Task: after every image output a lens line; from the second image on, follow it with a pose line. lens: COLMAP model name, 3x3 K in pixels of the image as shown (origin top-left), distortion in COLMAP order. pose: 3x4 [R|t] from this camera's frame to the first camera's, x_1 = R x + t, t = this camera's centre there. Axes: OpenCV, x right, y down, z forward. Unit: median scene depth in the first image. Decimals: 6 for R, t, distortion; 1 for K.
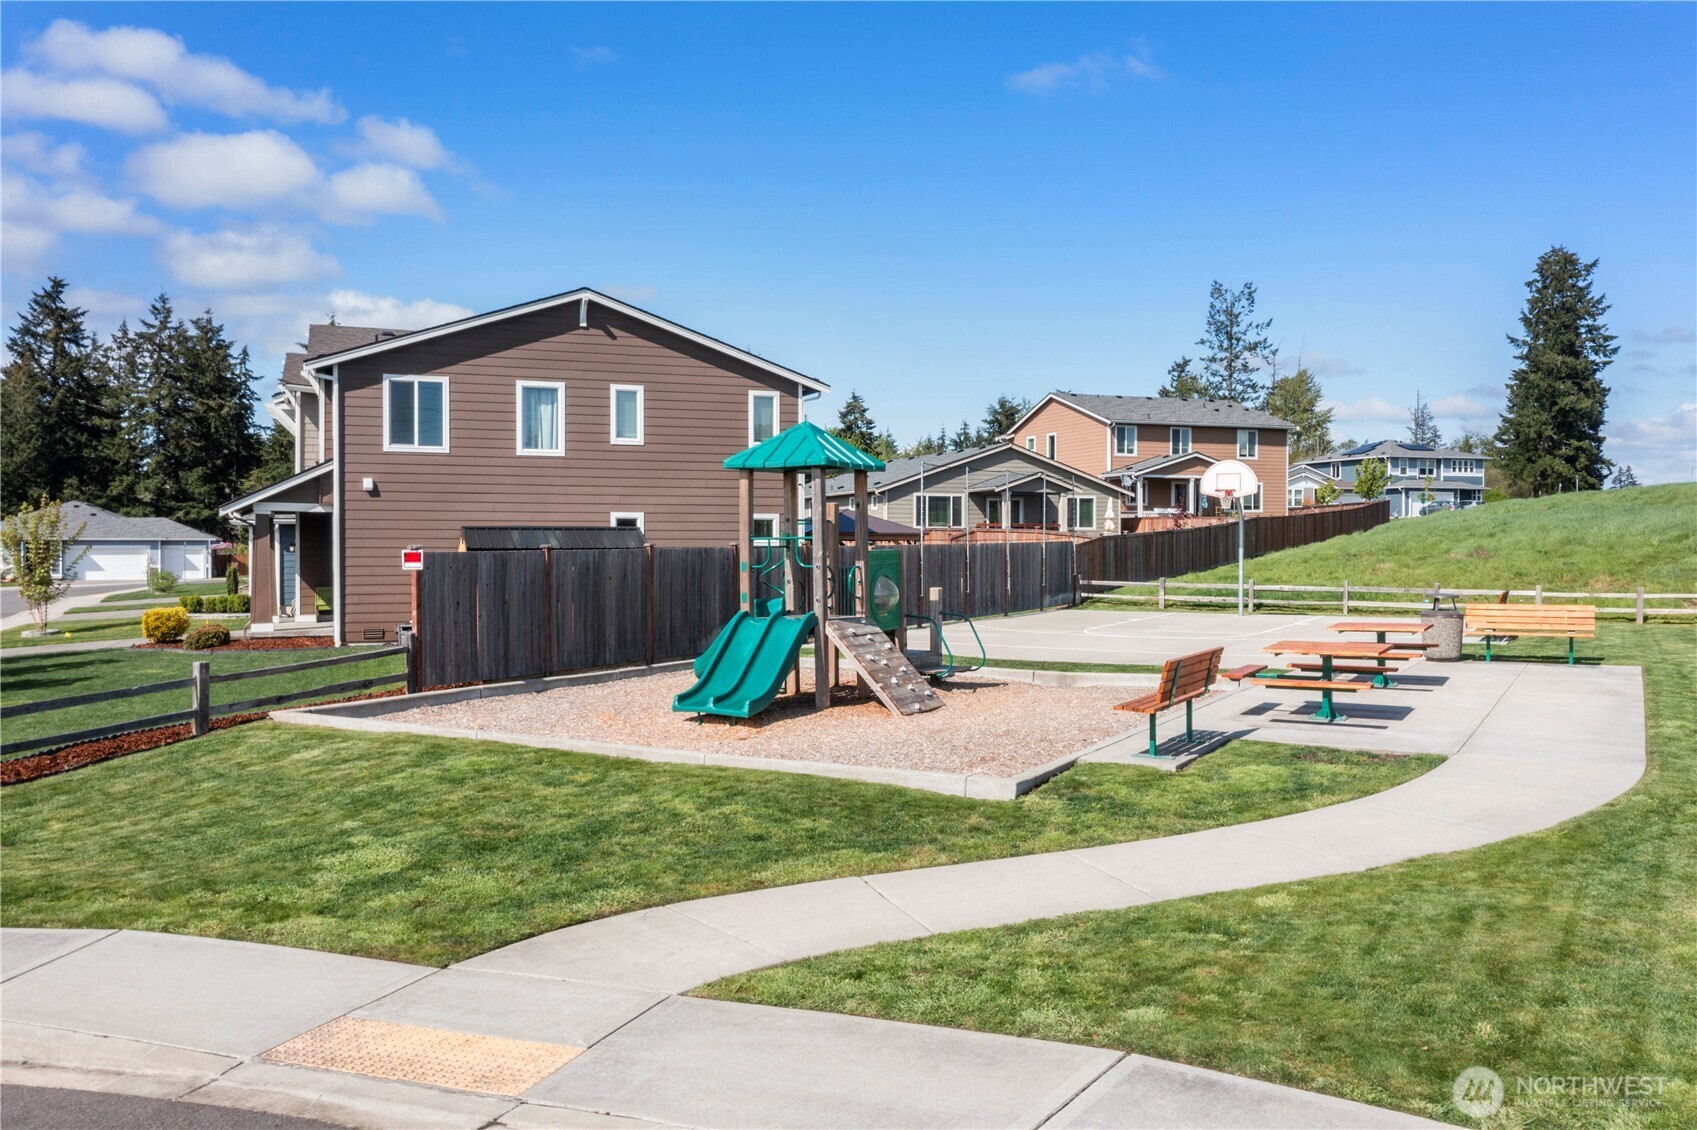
lens RADIAL K [[1365.8, 0, 848.5], [0, 1365.8, 565.0], [0, 0, 1]] dist [0.015499, 0.001285]
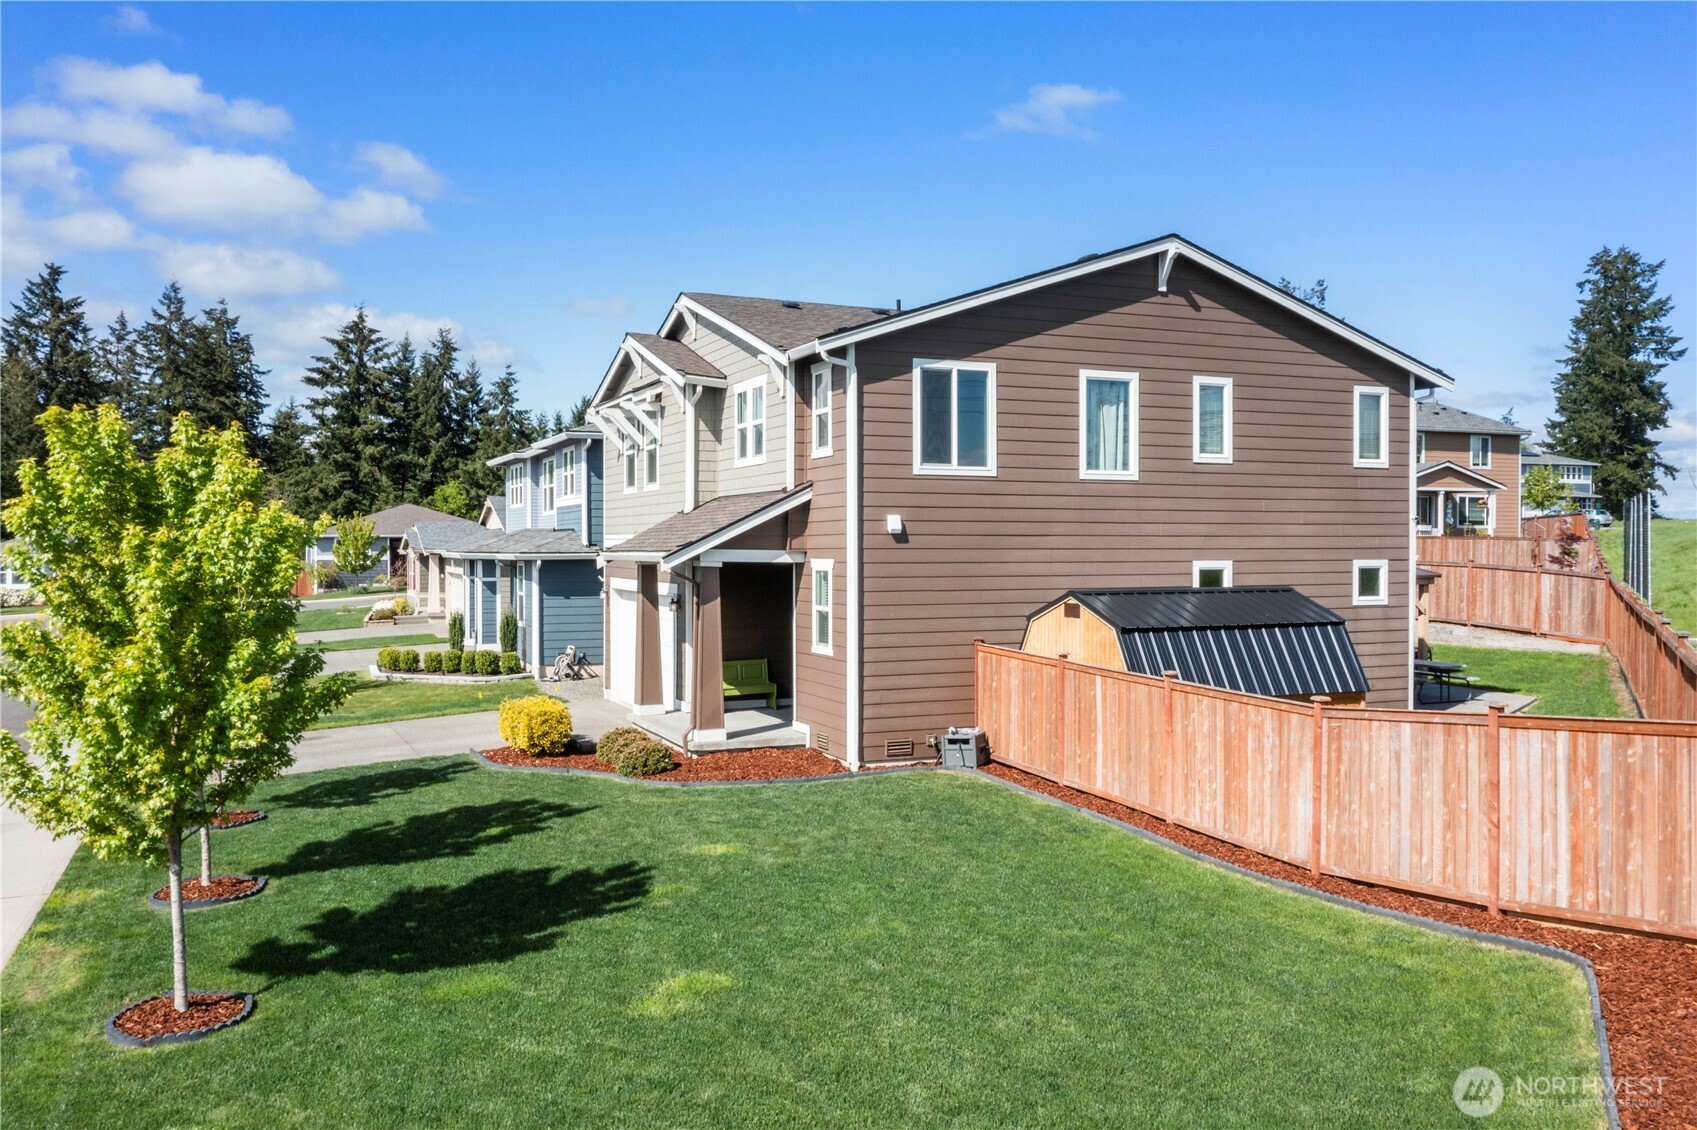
lens RADIAL K [[1354.4, 0, 848.5], [0, 1354.4, 565.0], [0, 0, 1]] dist [0.006120, 0.003926]
pose [[0.999160, -0.000780, 0.040982, -0.373403], [0.000757, 1.000000, 0.000571, -0.036848], [-0.040983, -0.000539, 0.999160, 0.320341]]
